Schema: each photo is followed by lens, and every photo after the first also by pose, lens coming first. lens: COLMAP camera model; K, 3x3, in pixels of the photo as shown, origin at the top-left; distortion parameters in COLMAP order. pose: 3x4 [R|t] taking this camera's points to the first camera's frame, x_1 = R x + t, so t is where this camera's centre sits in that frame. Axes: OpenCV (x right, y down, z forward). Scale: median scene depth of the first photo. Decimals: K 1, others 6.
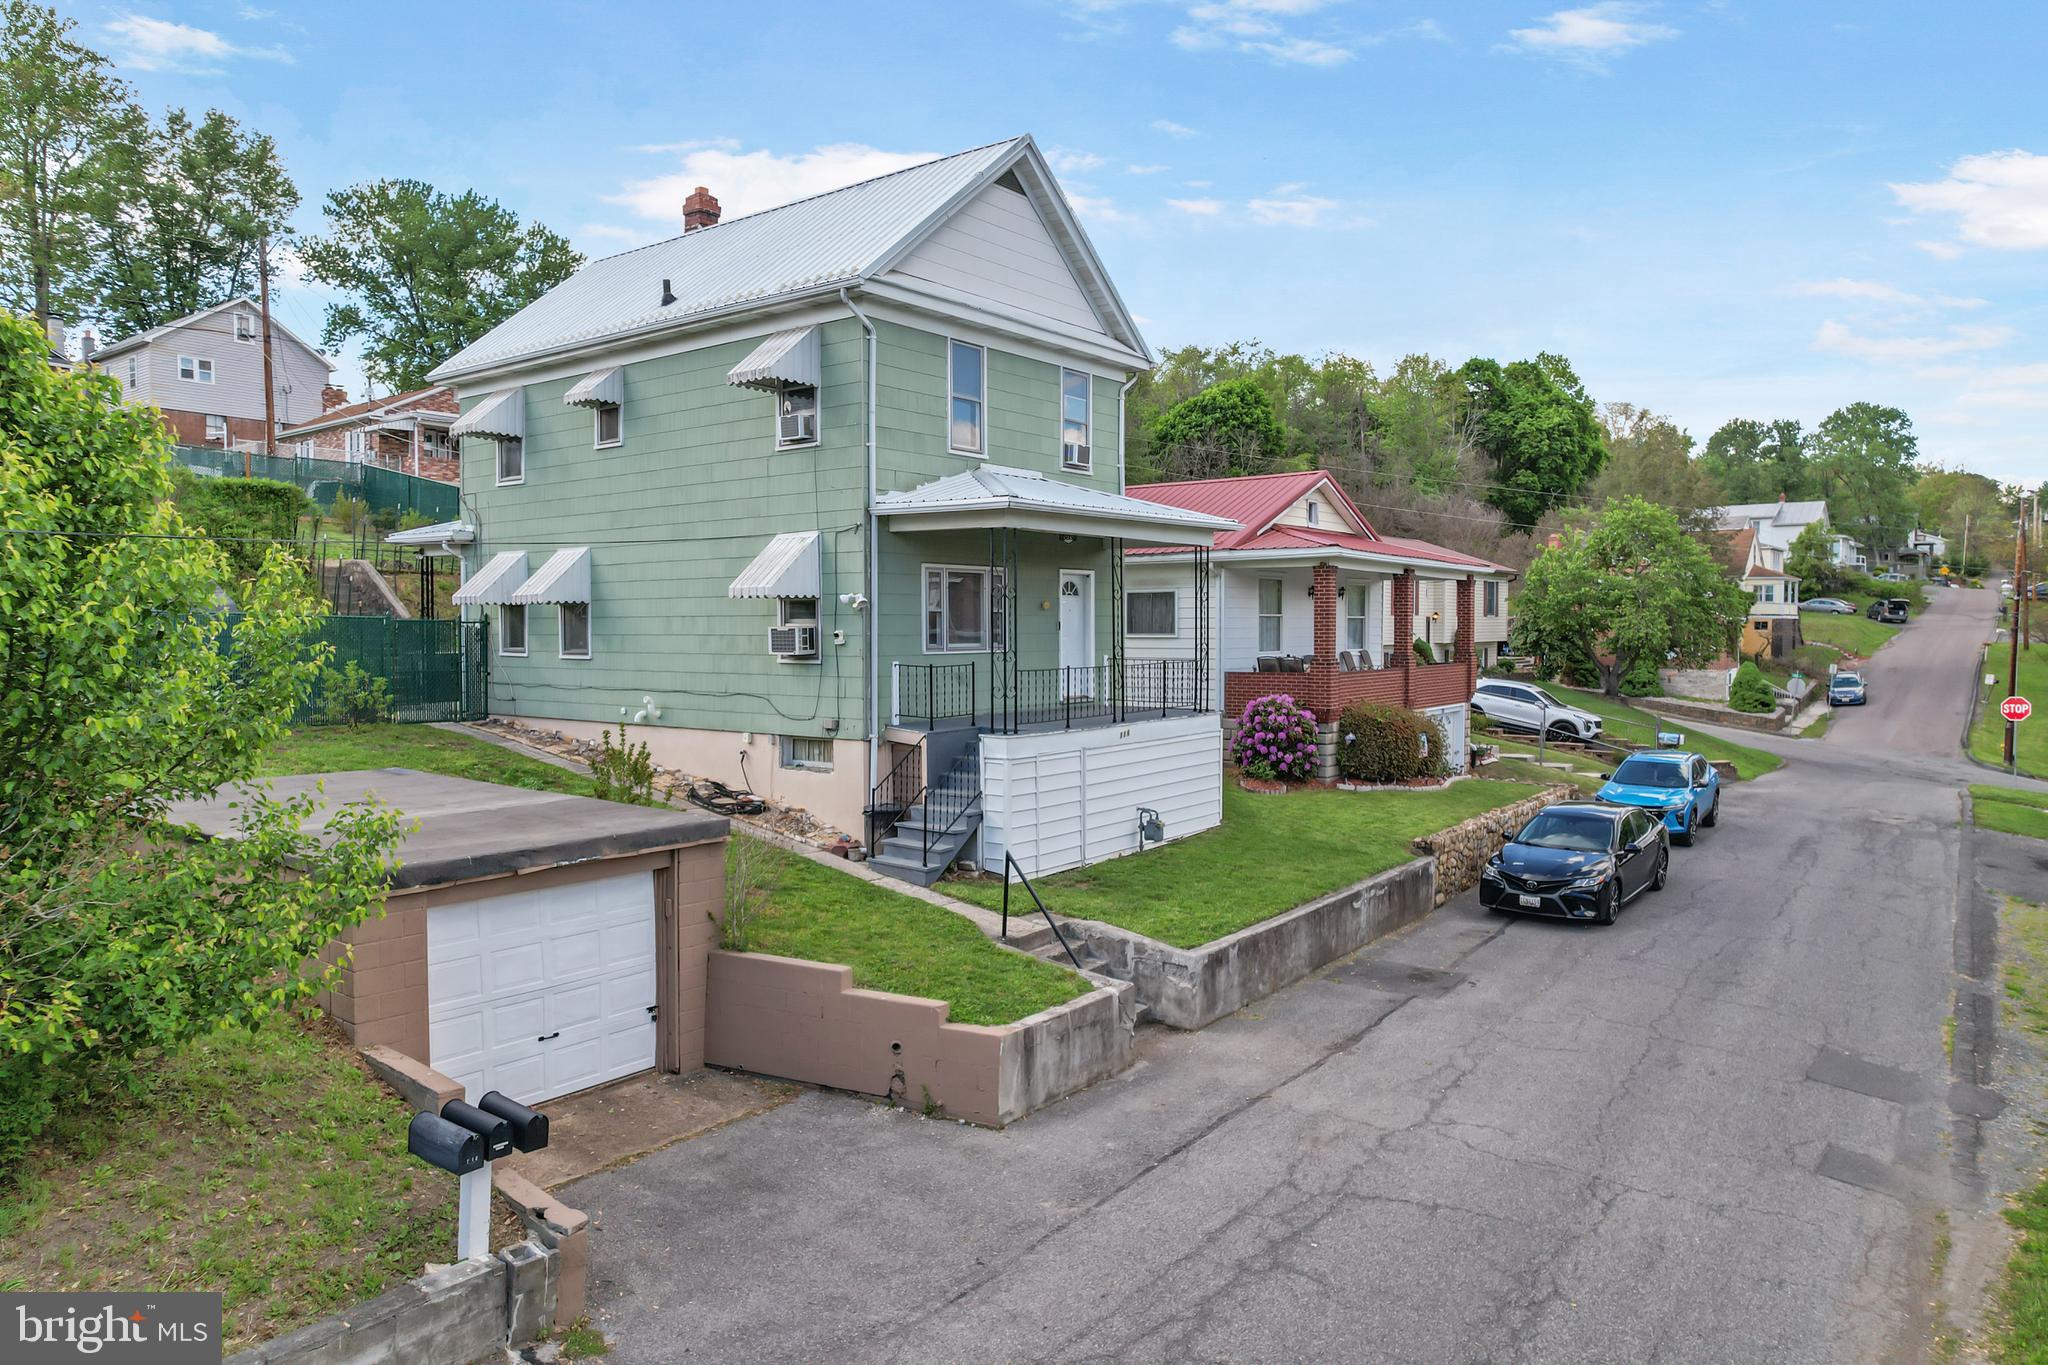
lens RADIAL K [[1336.6, 0, 1041.7], [0, 1336.6, 687.5], [0, 0, 1]] dist [-0.064207, 0.052348]
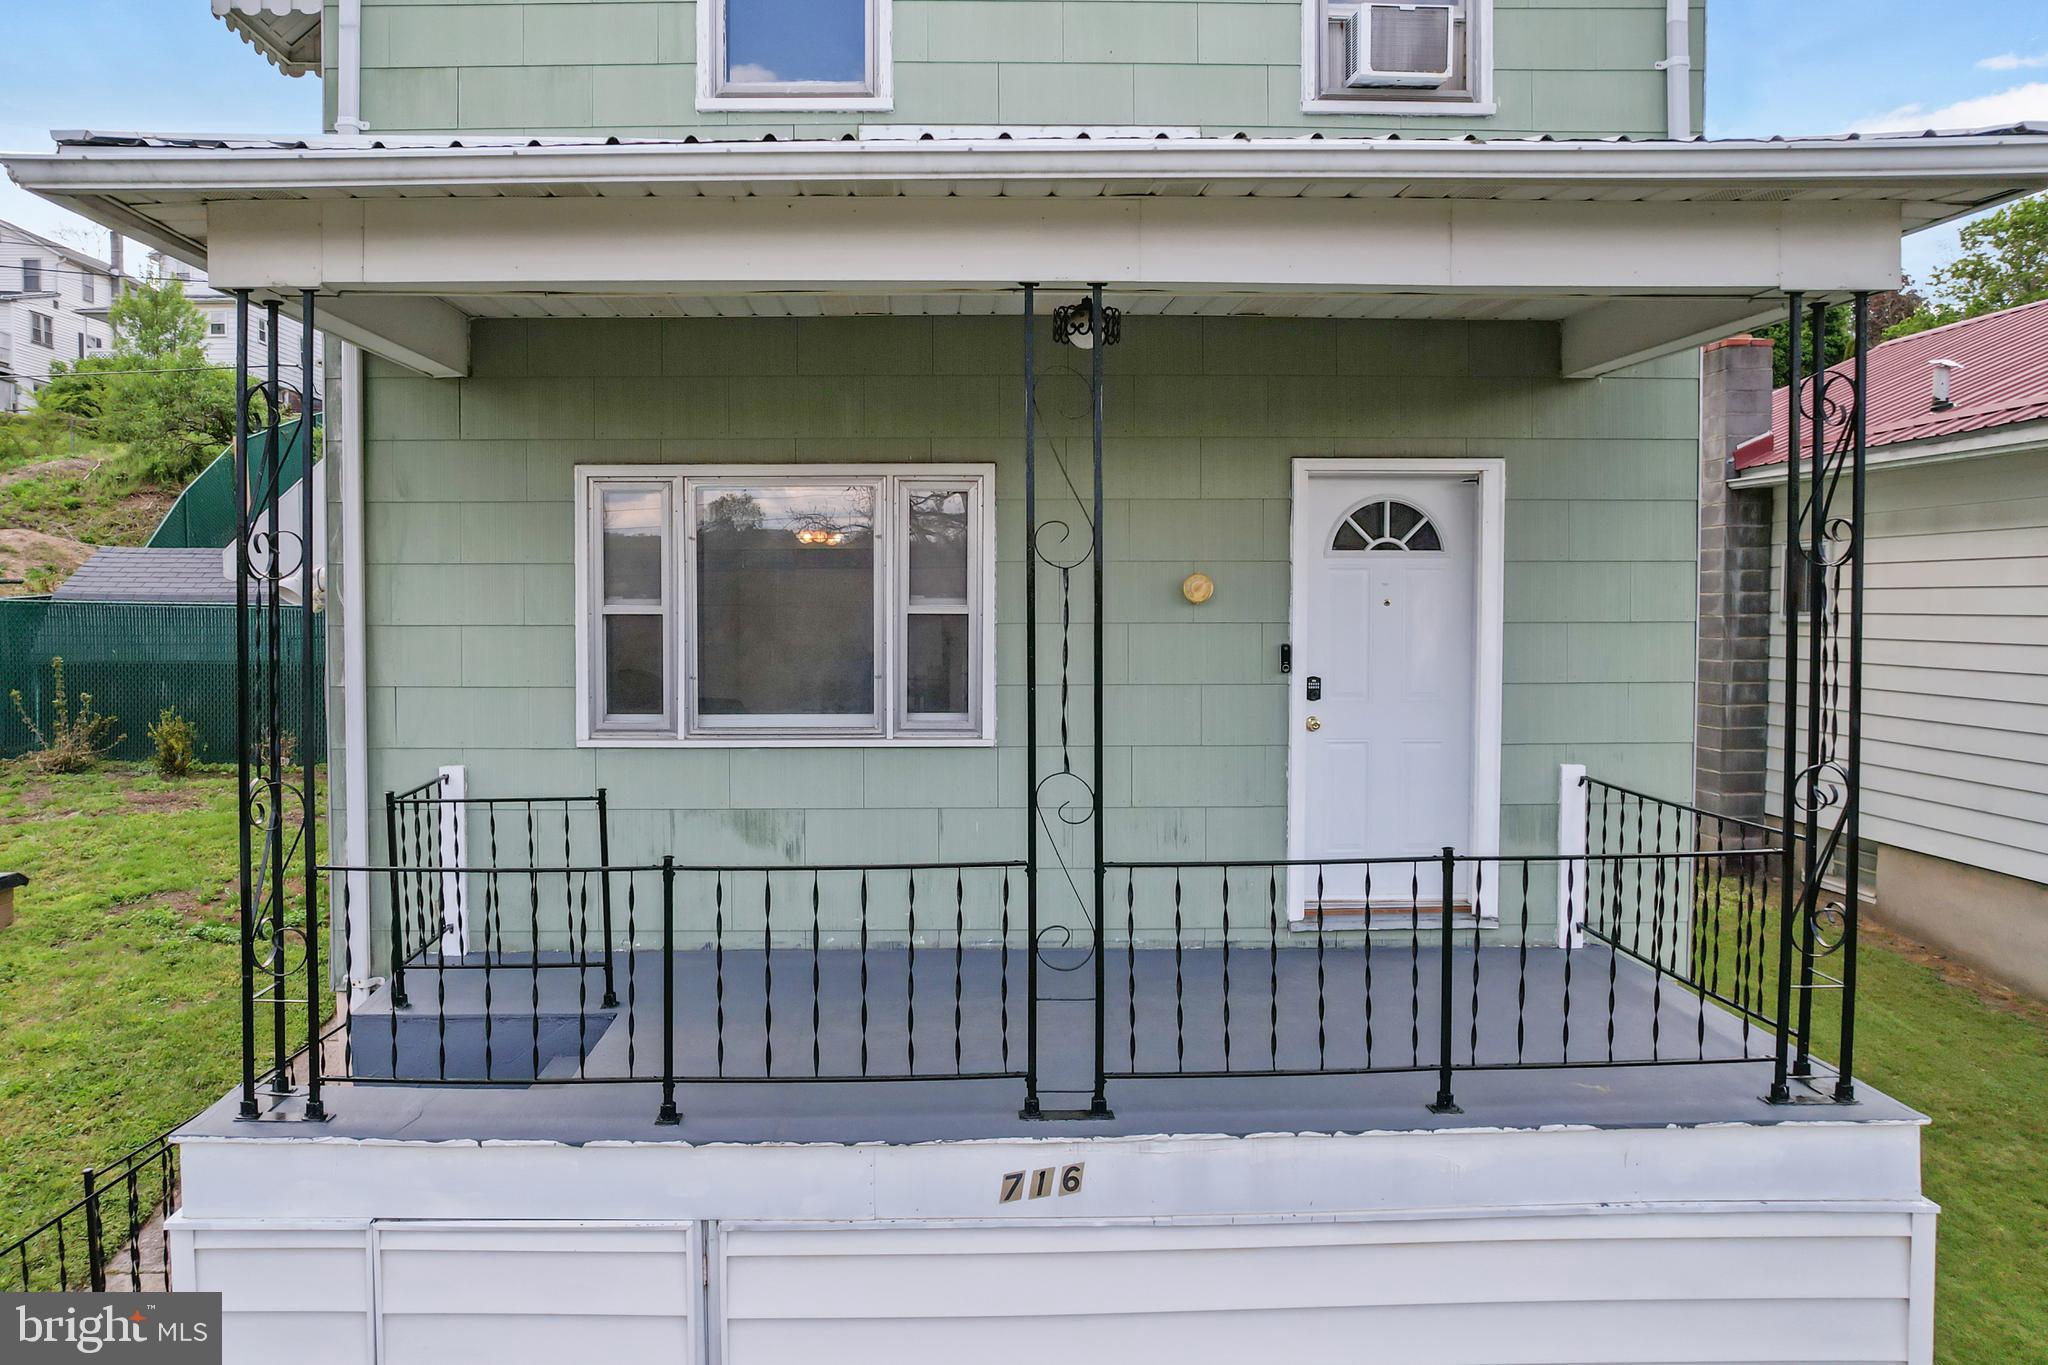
lens RADIAL K [[1393.9, 0, 940.8], [0, 1393.9, 670.6], [0, 0, 1]] dist [-0.035824, 0.011082]
pose [[0.601306, 0.043719, -0.797822, 0.247741], [-0.035860, 0.998972, 0.027714, -0.059299], [0.798213, 0.011945, 0.602256, 0.911919]]
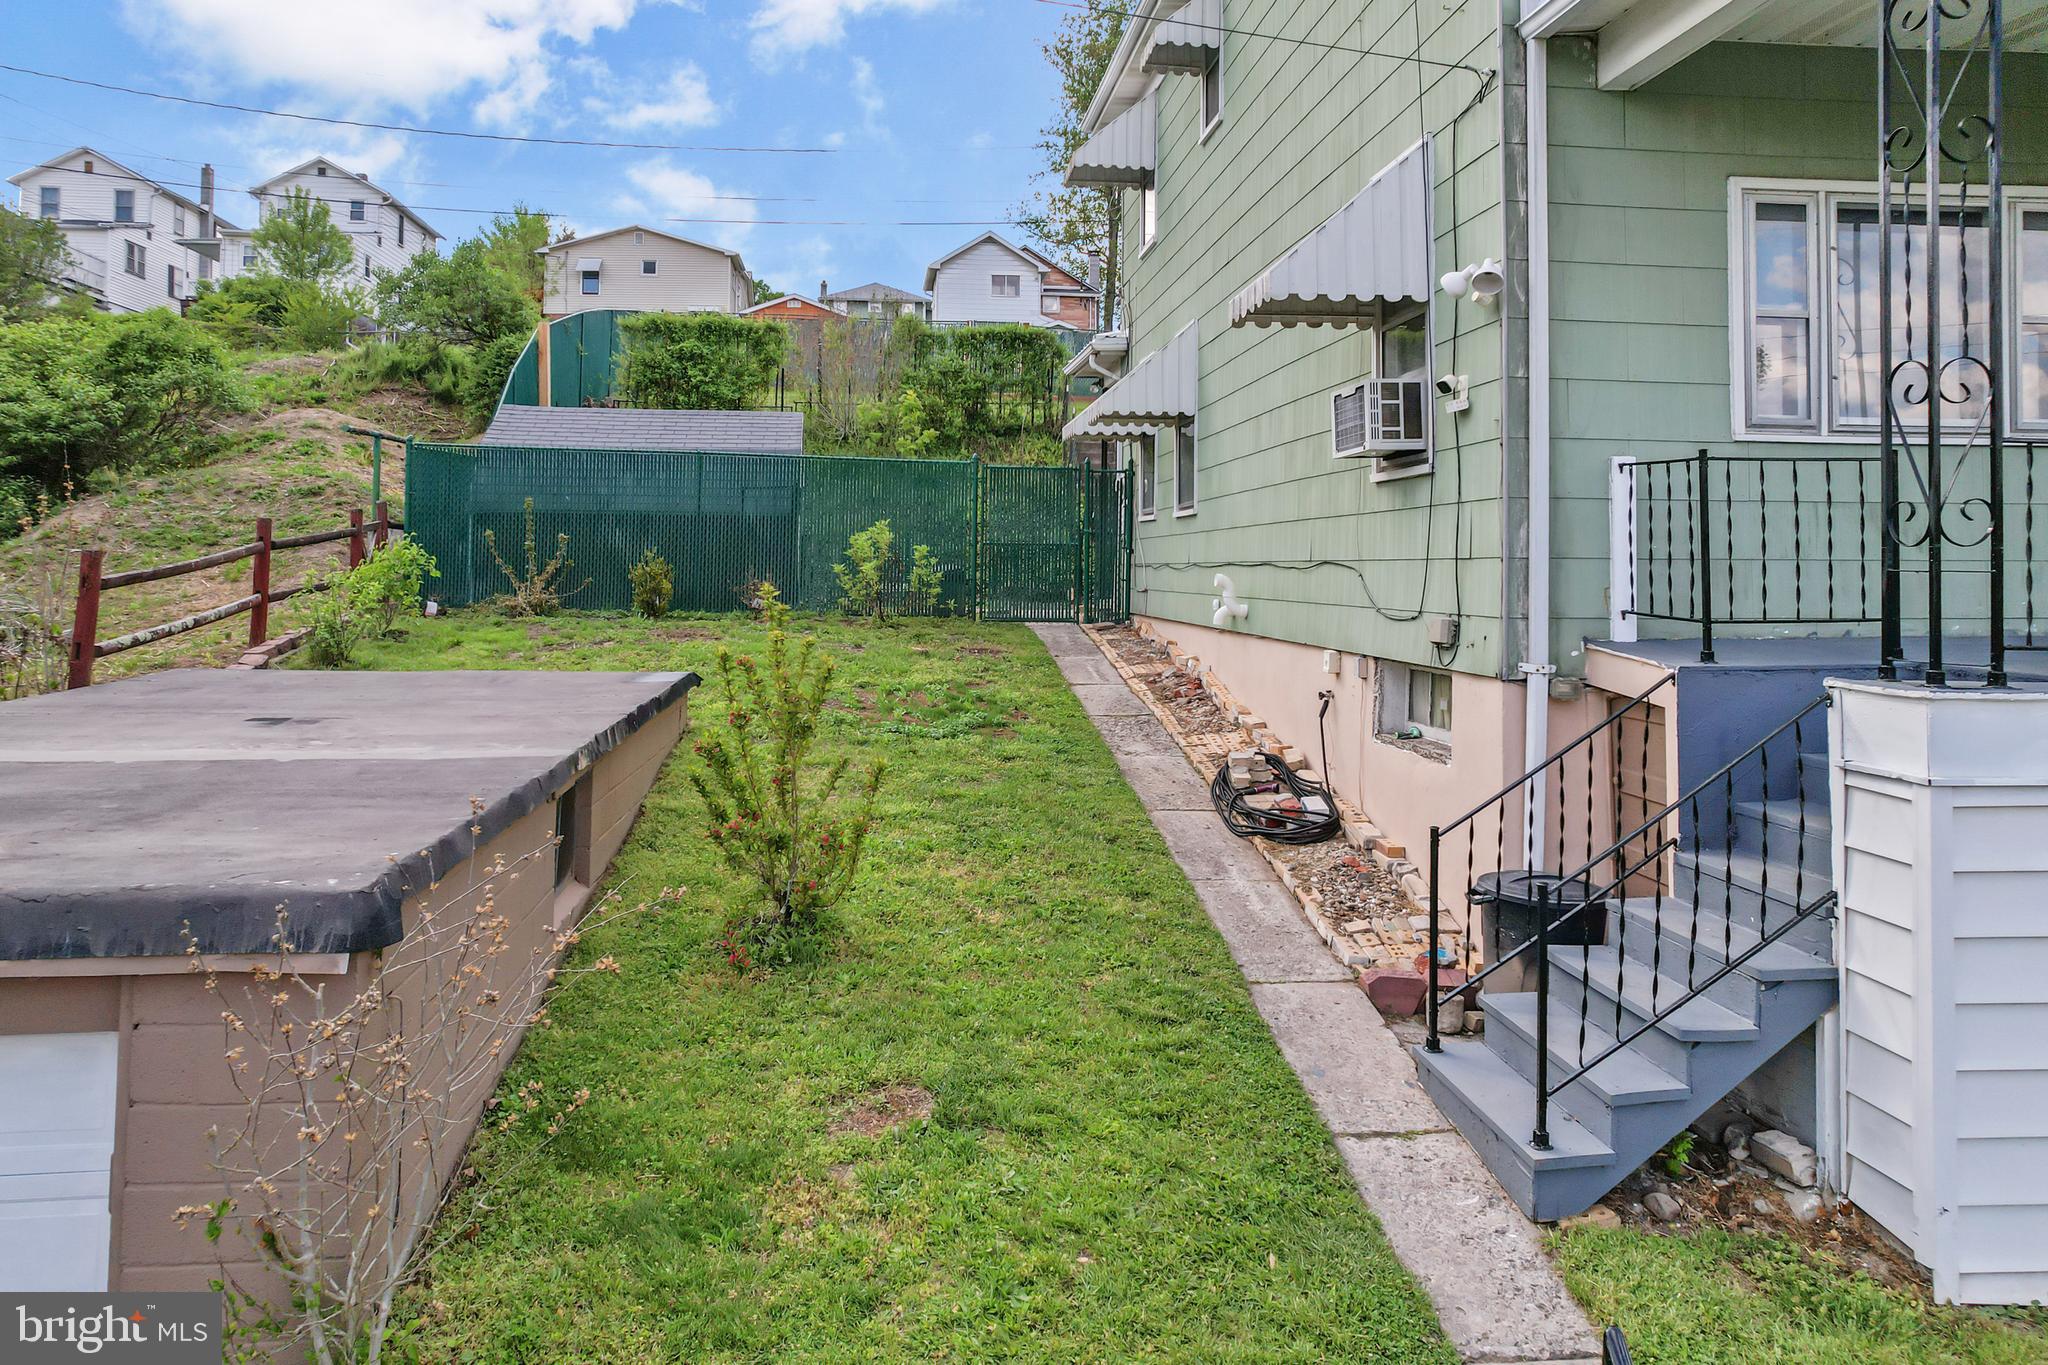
lens RADIAL K [[1336.6, 0, 1018.9], [0, 1336.6, 538.3], [0, 0, 1]] dist [-0.064207, 0.052348]
pose [[0.674181, -0.010017, -0.738498, 0.038609], [-0.039991, 0.997946, -0.050044, 0.025522], [0.737483, 0.063272, 0.672395, 0.673150]]
